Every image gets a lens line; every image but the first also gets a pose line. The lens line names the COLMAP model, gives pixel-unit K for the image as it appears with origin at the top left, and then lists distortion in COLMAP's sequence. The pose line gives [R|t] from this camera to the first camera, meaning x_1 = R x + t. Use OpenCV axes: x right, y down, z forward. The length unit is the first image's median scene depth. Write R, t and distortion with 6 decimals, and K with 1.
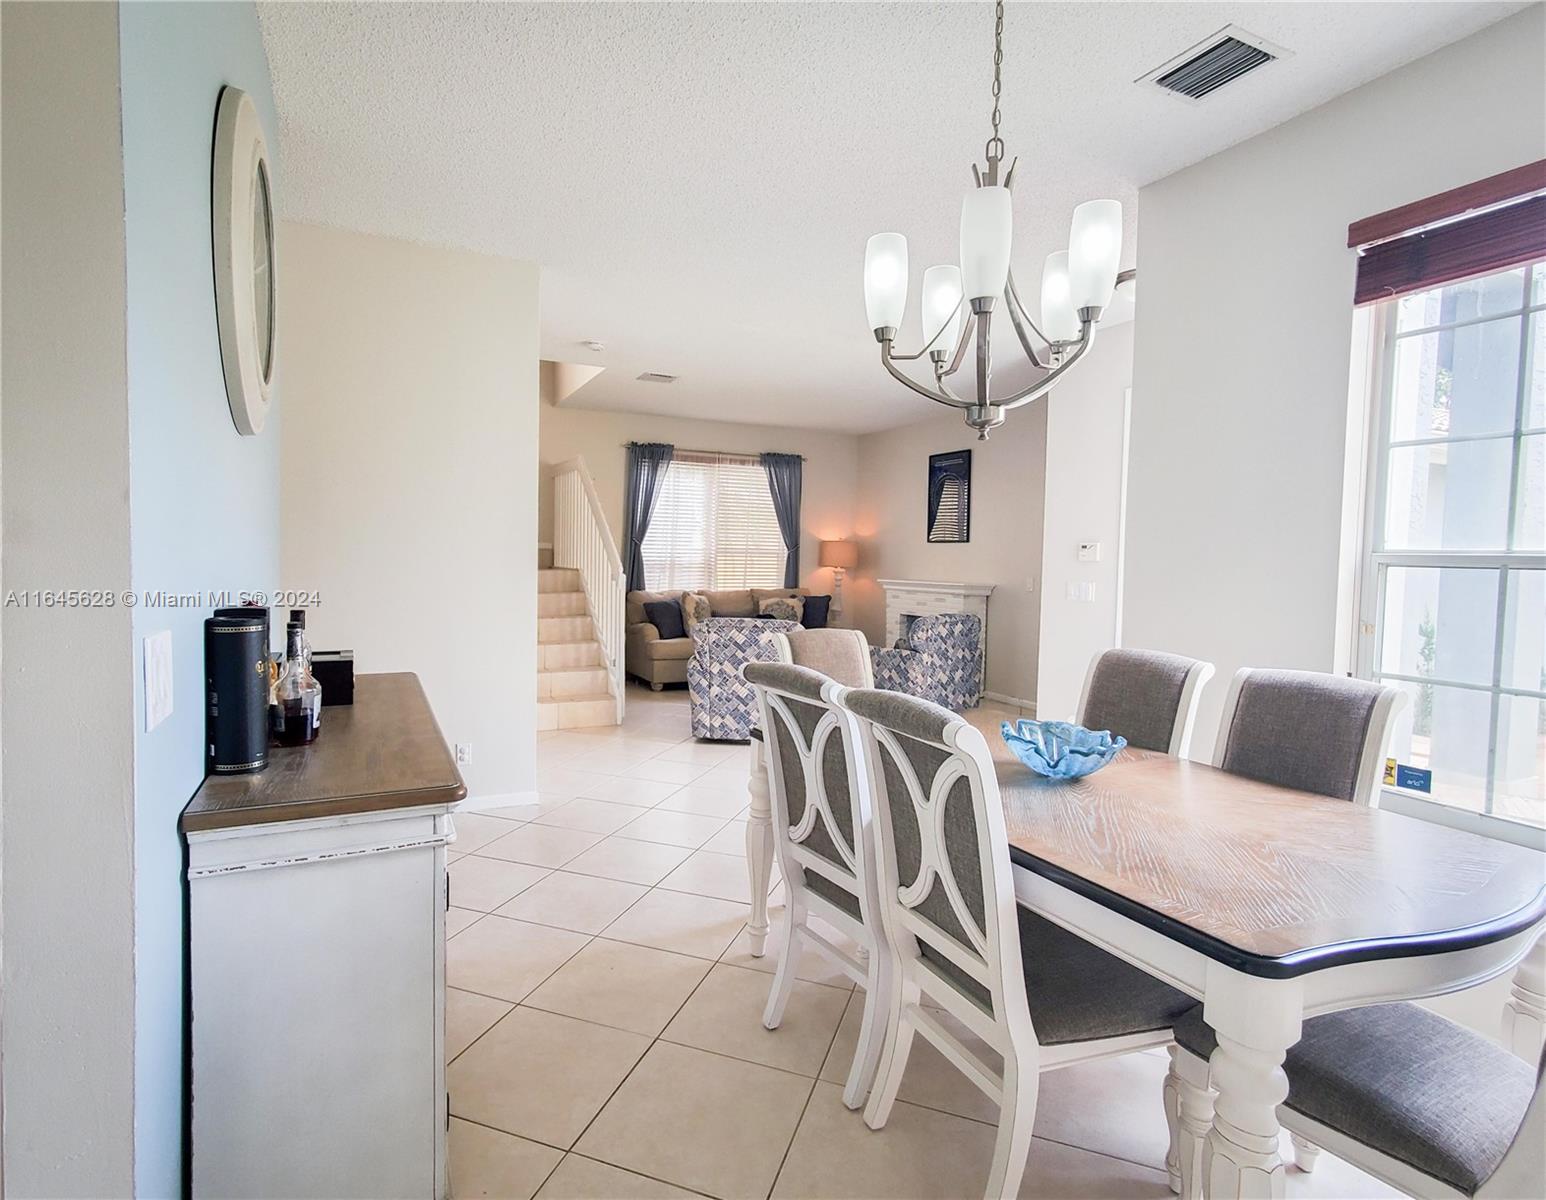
lens RADIAL K [[805.2, 0, 747.5], [0, 805.2, 594.4], [0, 0, 1]] dist [-0.000875, -0.000031]
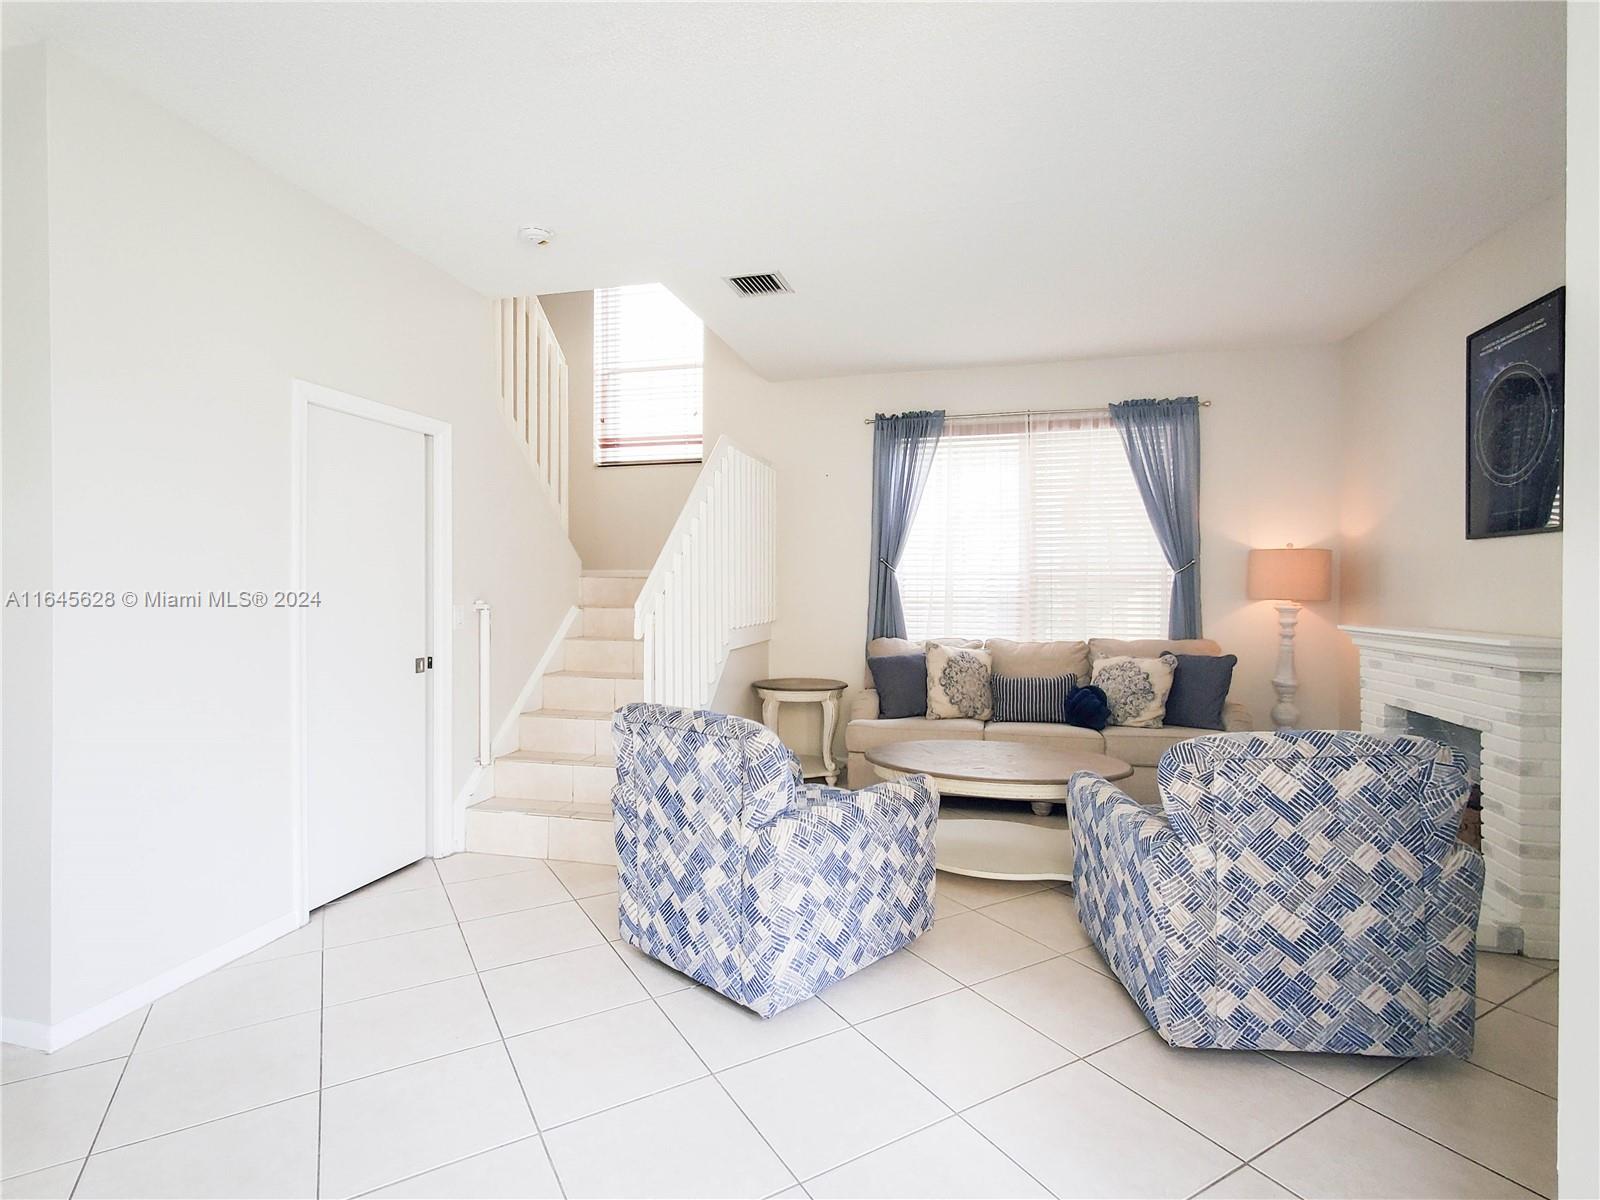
lens RADIAL K [[798.9, 0, 790.9], [0, 798.9, 591.3], [0, 0, 1]] dist [0.000253, 0.000829]
pose [[0.761062, -0.015764, -0.648487, 0.241670], [-0.016719, 0.998896, -0.043903, -0.013509], [0.648463, 0.044255, 0.759959, 0.479726]]
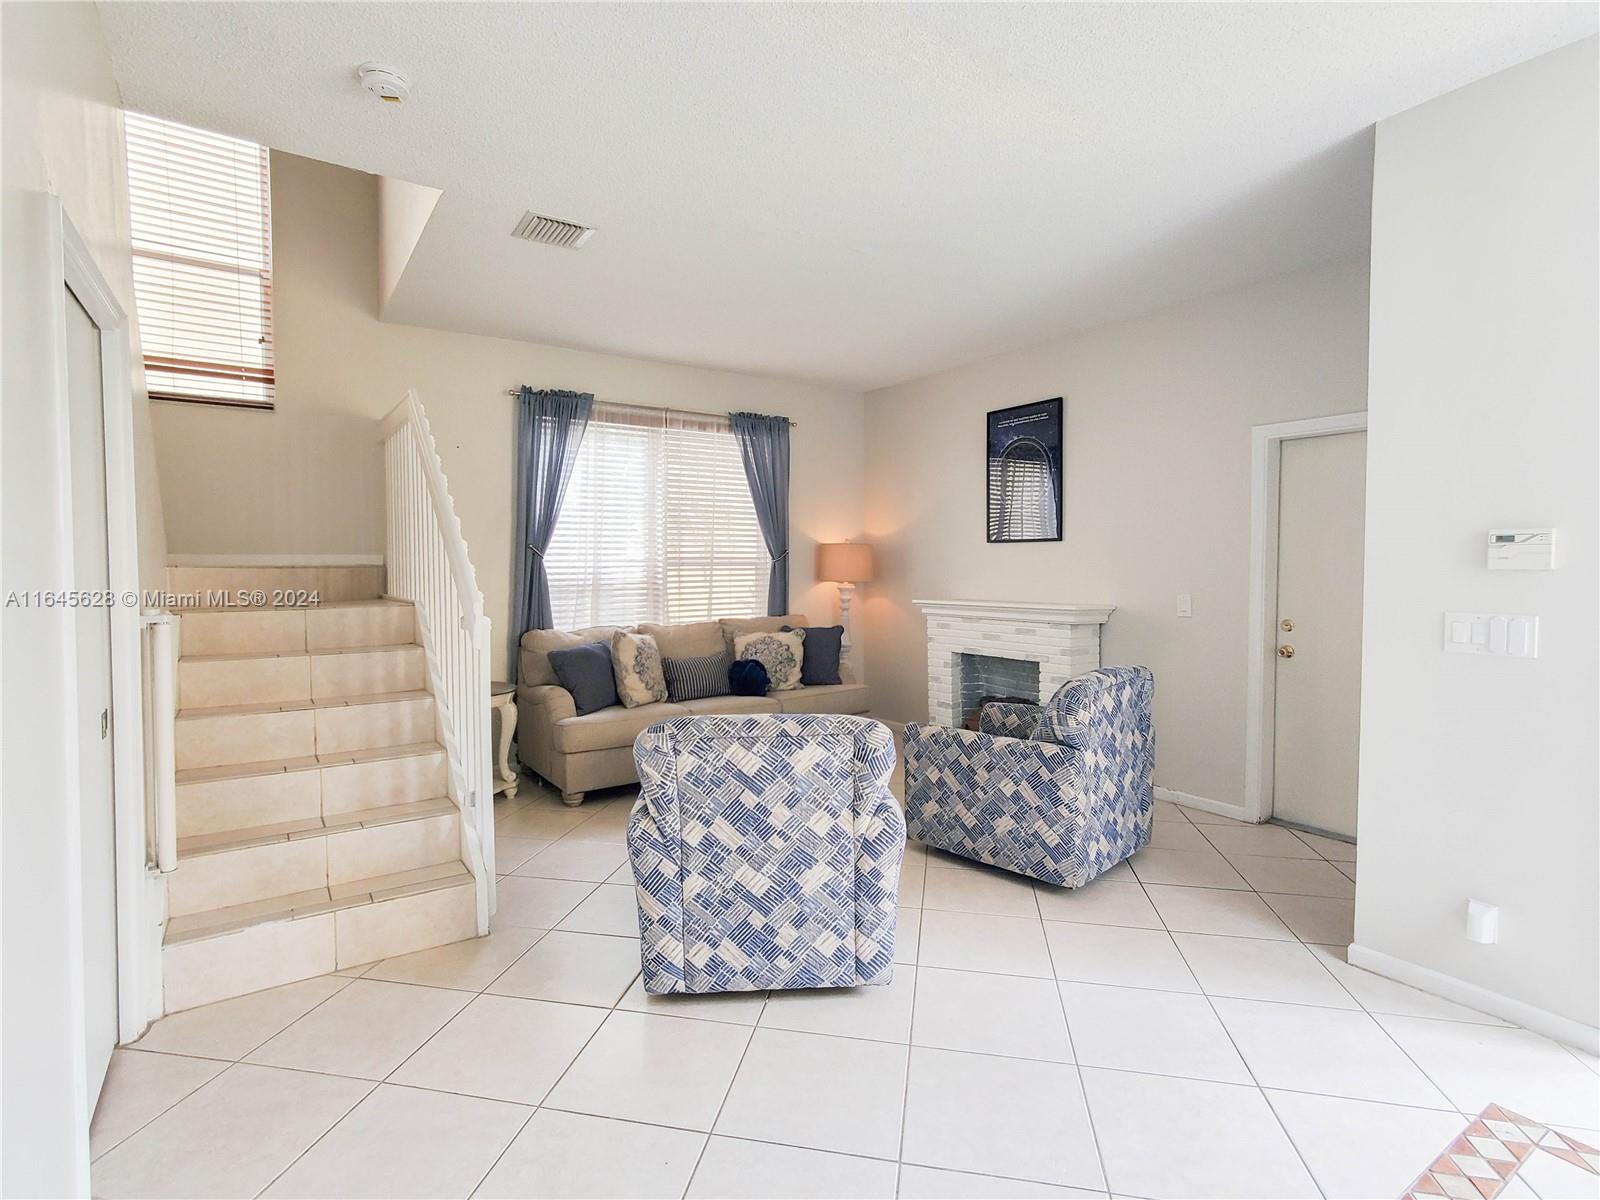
lens RADIAL K [[798.9, 0, 790.9], [0, 798.9, 591.3], [0, 0, 1]] dist [0.000253, 0.000829]
pose [[0.990341, -0.026666, 0.136062, -0.030276], [0.028459, 0.999532, -0.011250, -0.023082], [-0.135698, 0.015013, 0.990636, 0.394309]]
